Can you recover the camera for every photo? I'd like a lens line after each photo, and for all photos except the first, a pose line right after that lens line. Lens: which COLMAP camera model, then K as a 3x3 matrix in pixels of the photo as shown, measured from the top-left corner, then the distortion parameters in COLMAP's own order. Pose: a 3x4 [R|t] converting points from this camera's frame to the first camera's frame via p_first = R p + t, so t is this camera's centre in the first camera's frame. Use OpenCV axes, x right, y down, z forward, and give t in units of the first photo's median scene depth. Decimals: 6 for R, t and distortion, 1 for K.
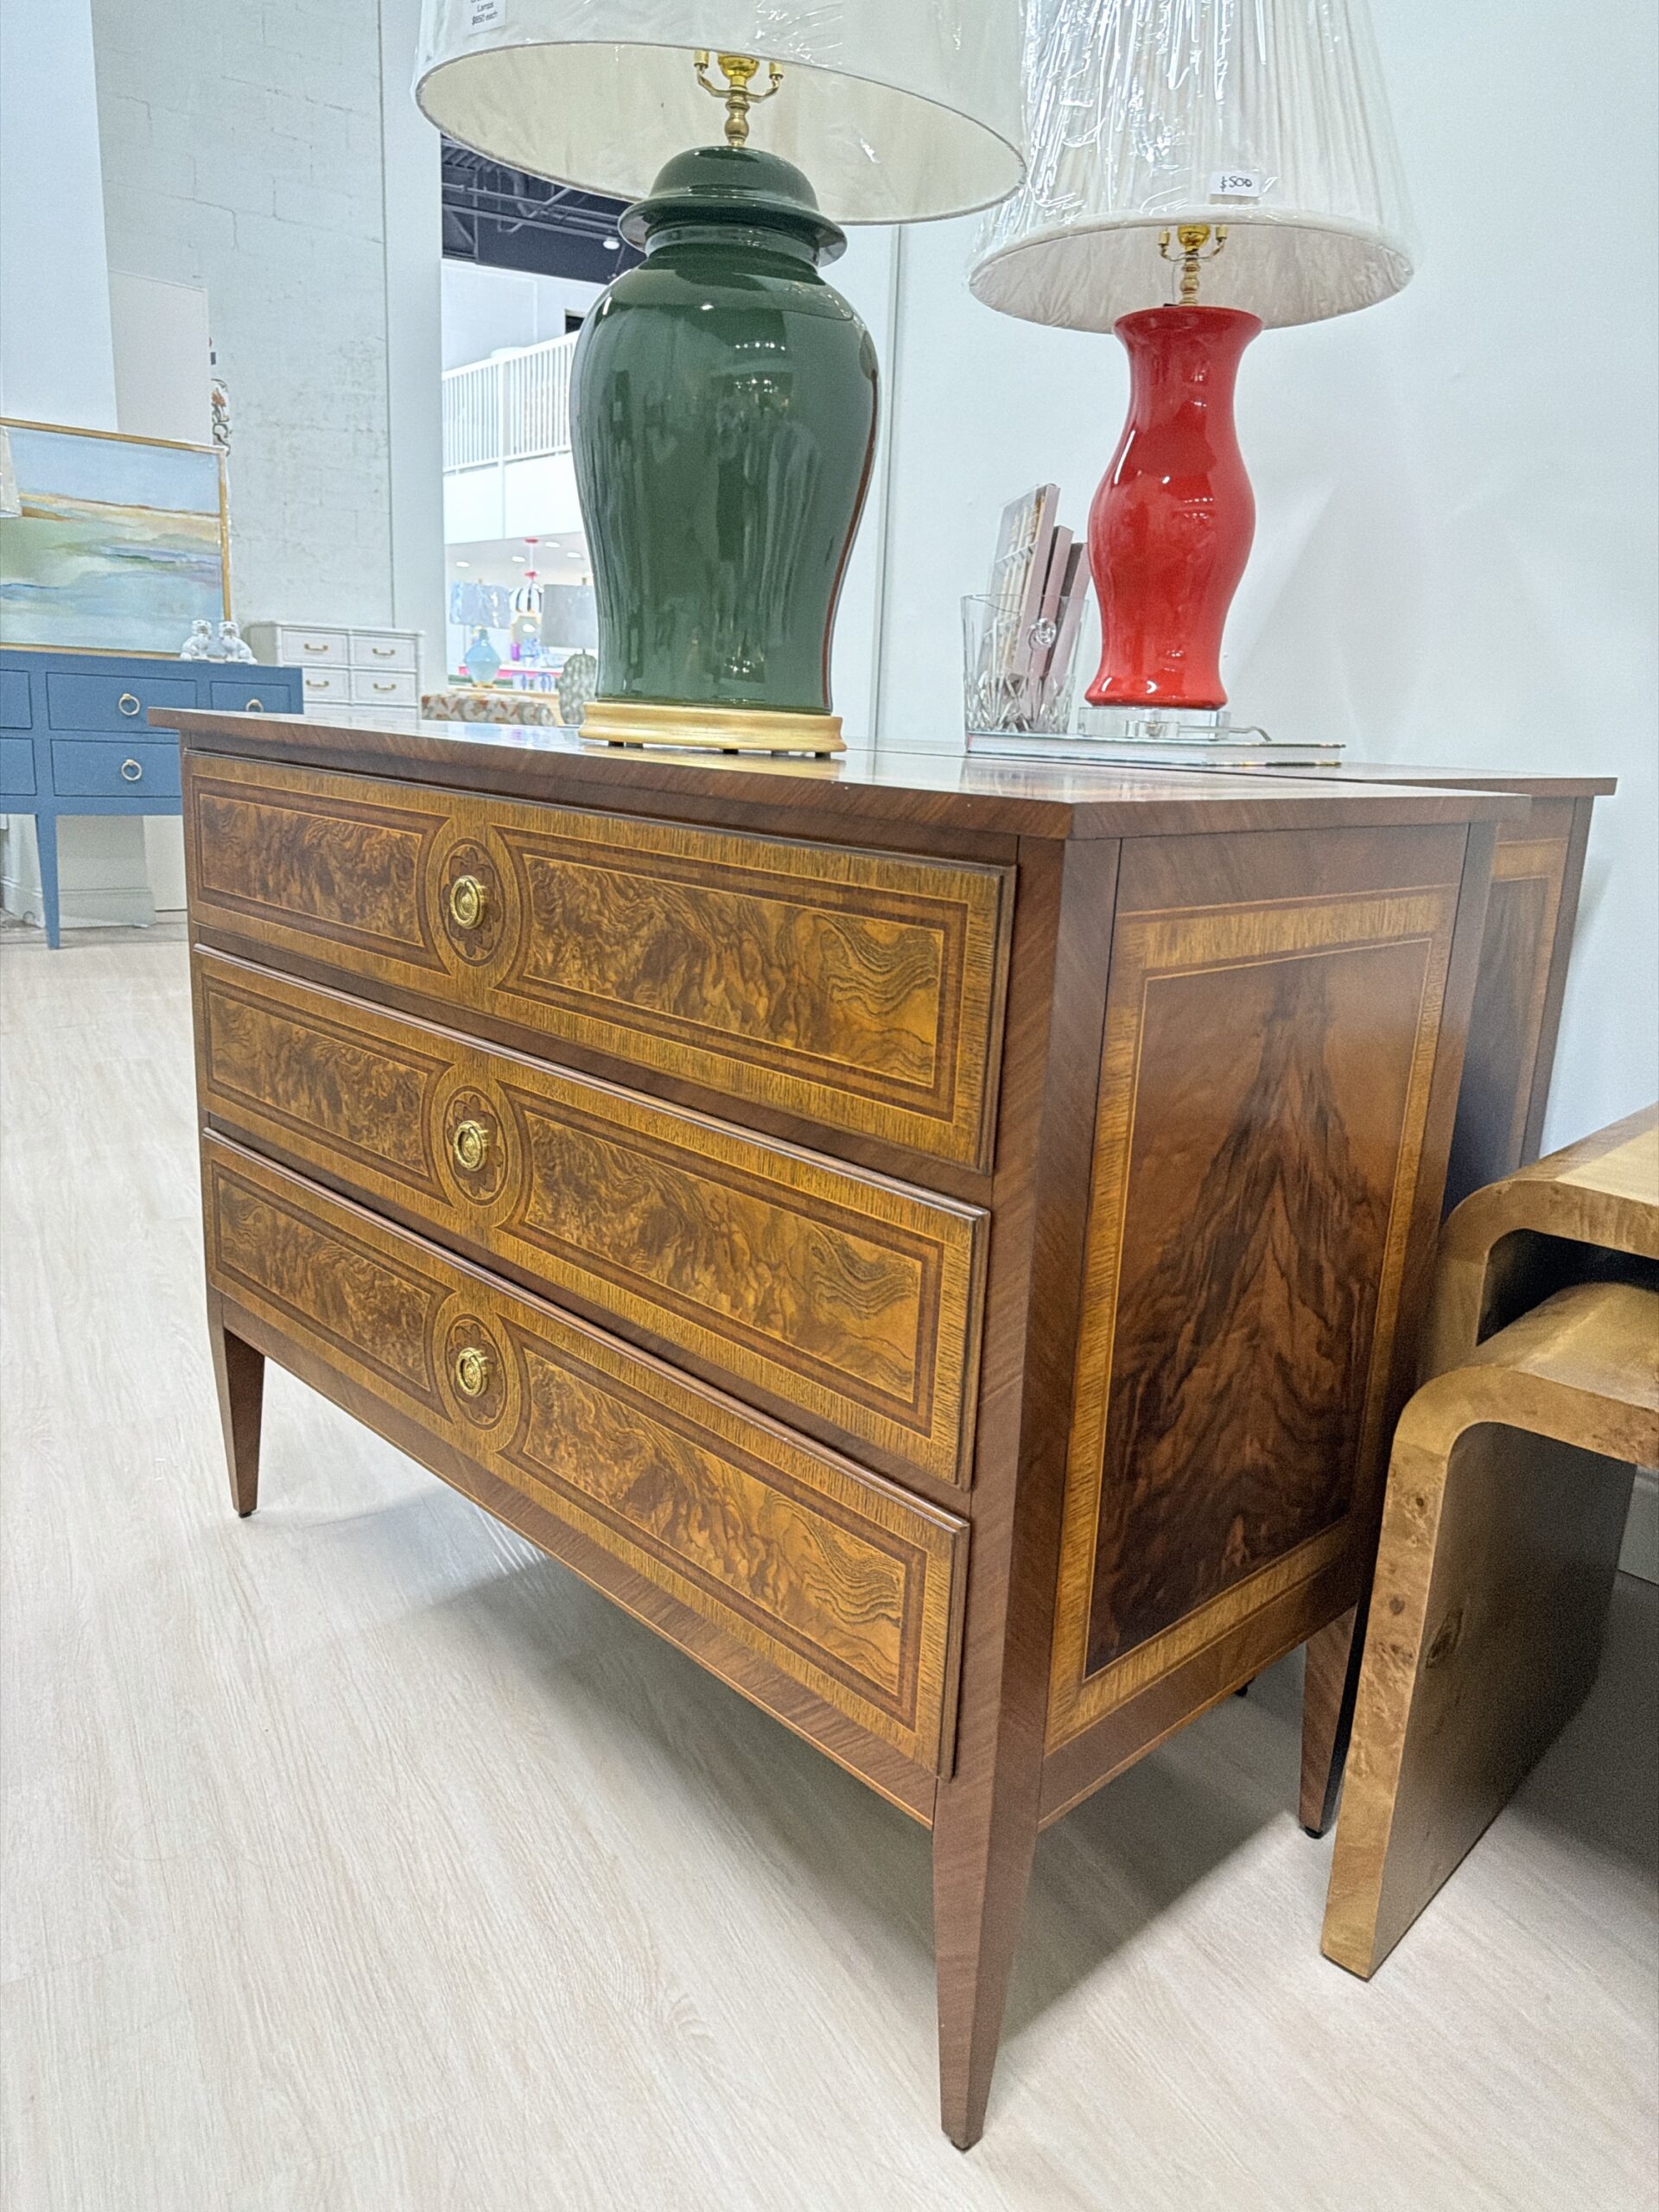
lens RADIAL K [[1531.4, 0, 832.6], [0, 1531.4, 1065.2], [0, 0, 1]] dist [0.077515, -0.064050]
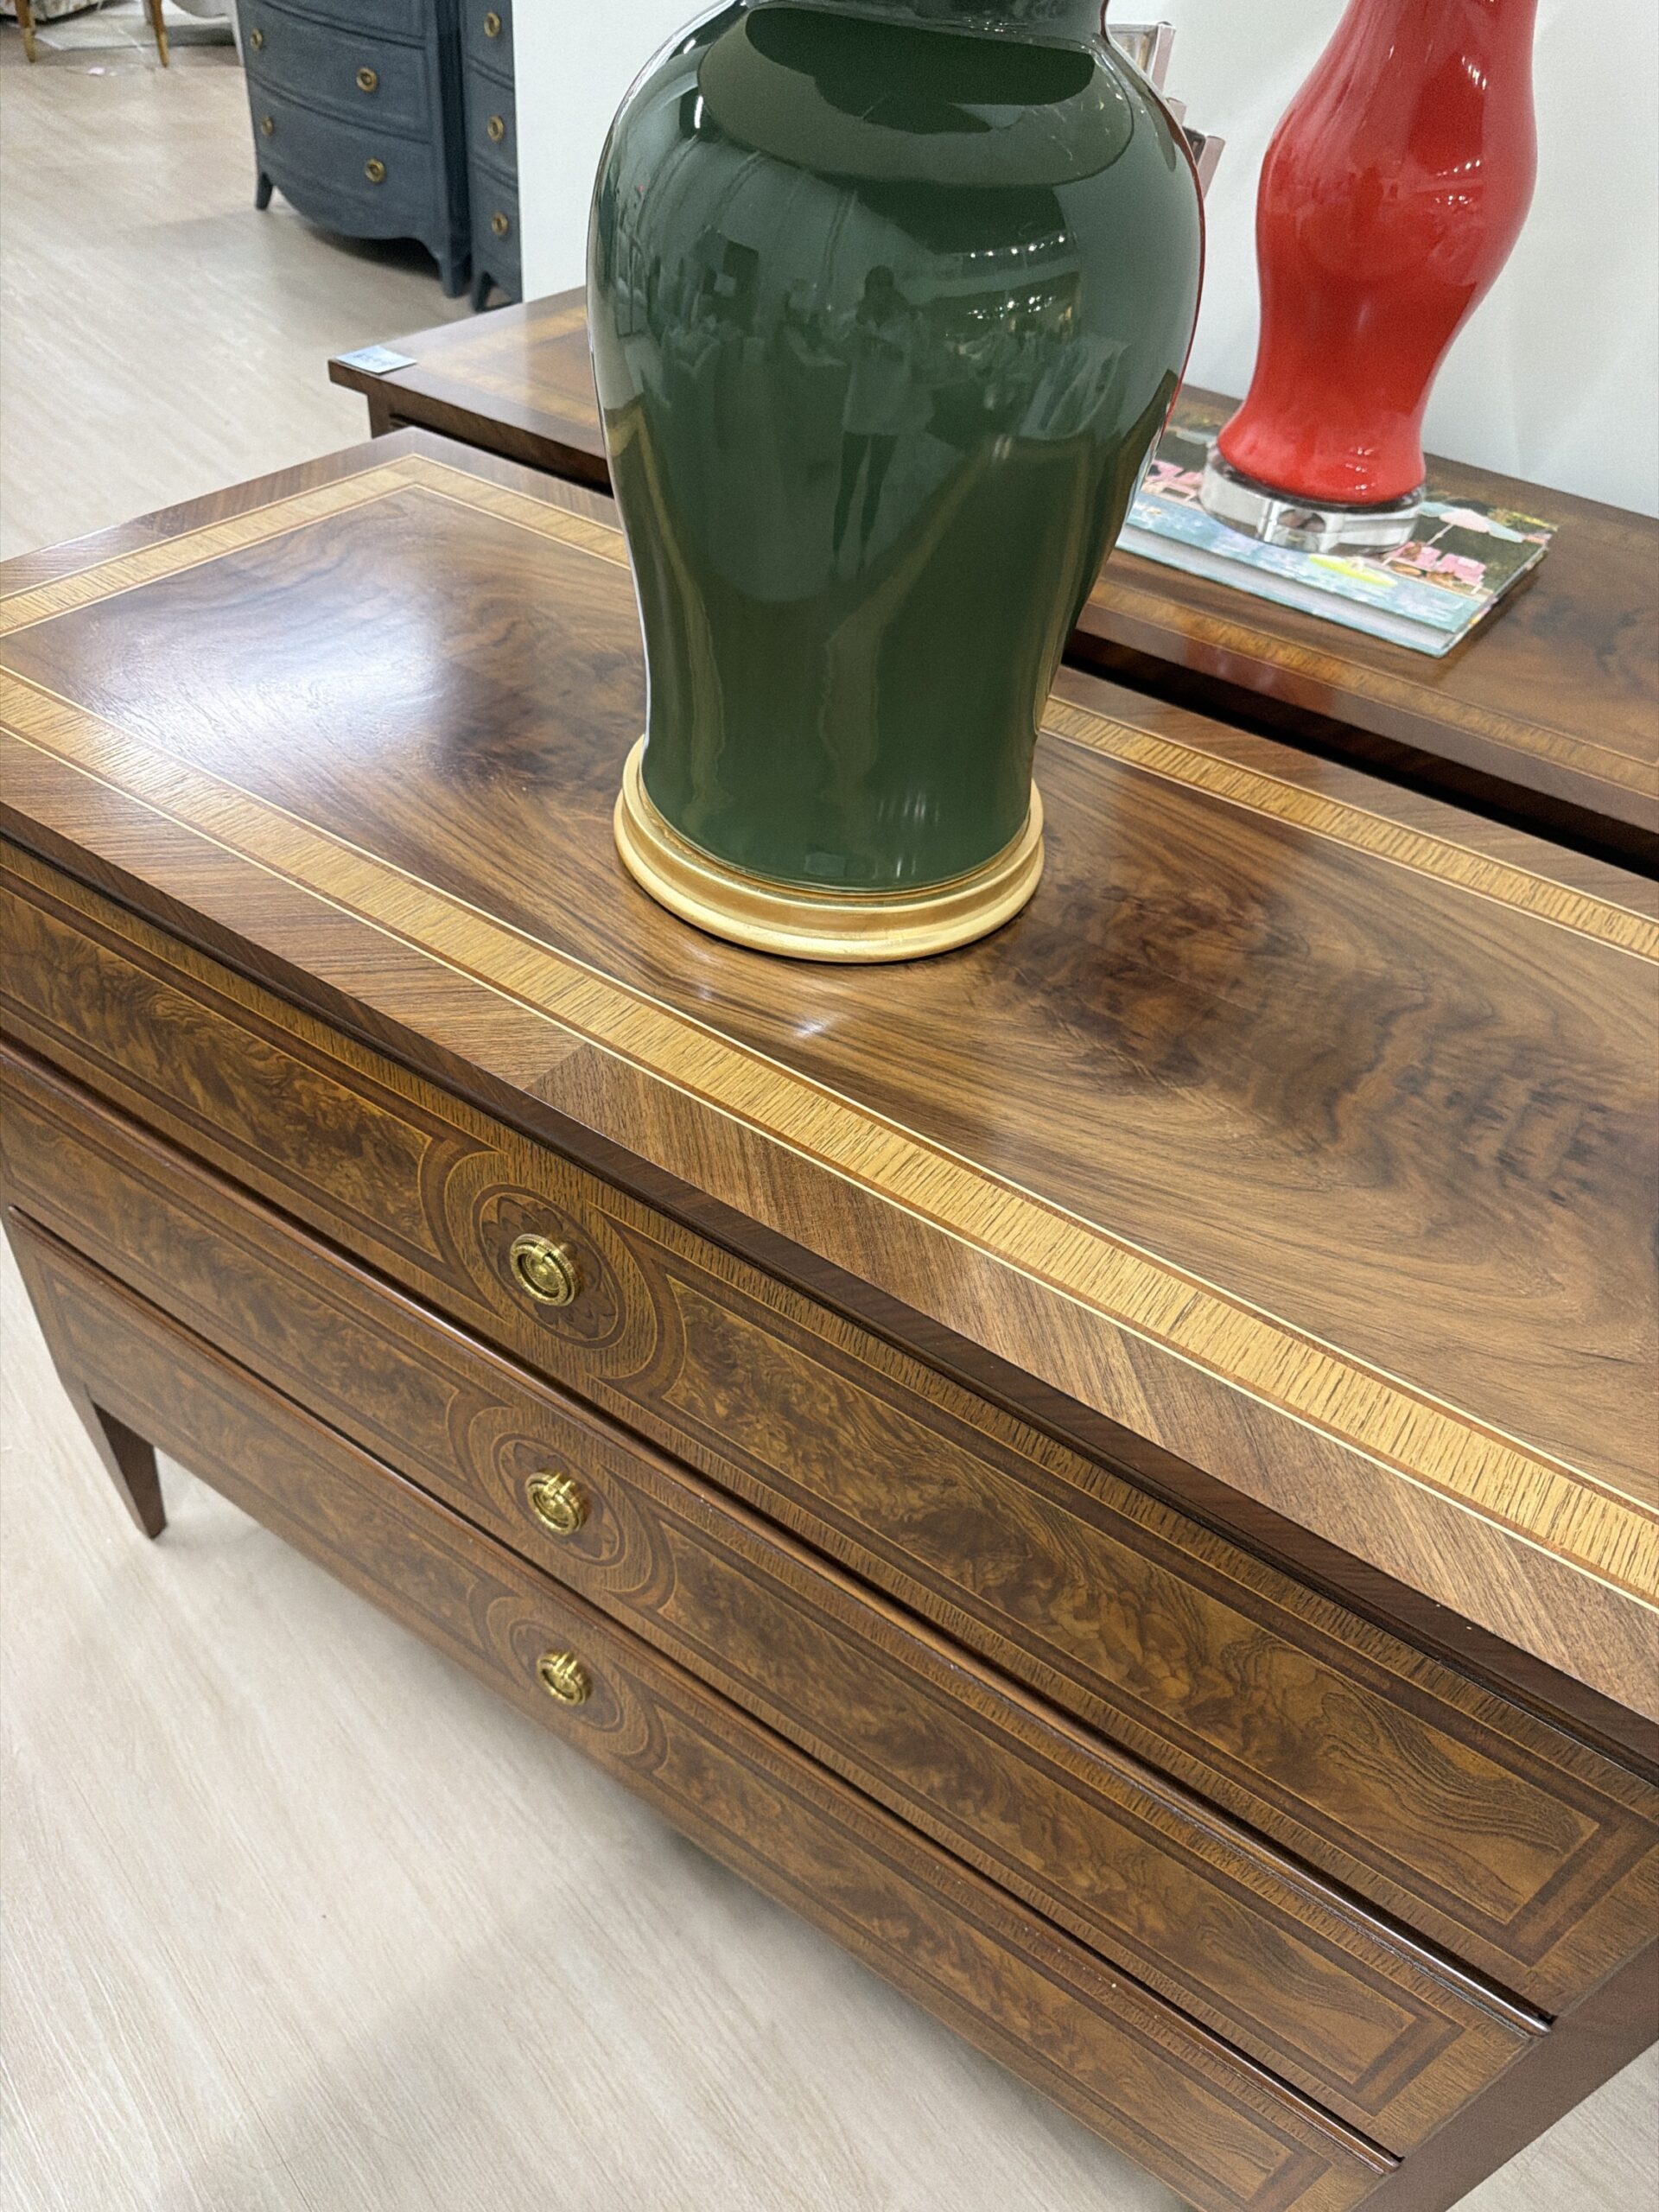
lens RADIAL K [[1580.9, 0, 826.6], [0, 1580.9, 1082.5], [0, 0, 1]] dist [0.080096, -0.097413]
pose [[0.976840, -0.111476, 0.182639, -0.252318], [0.008310, 0.872688, 0.488208, -0.526248], [-0.213811, -0.475384, 0.853402, 0.496292]]
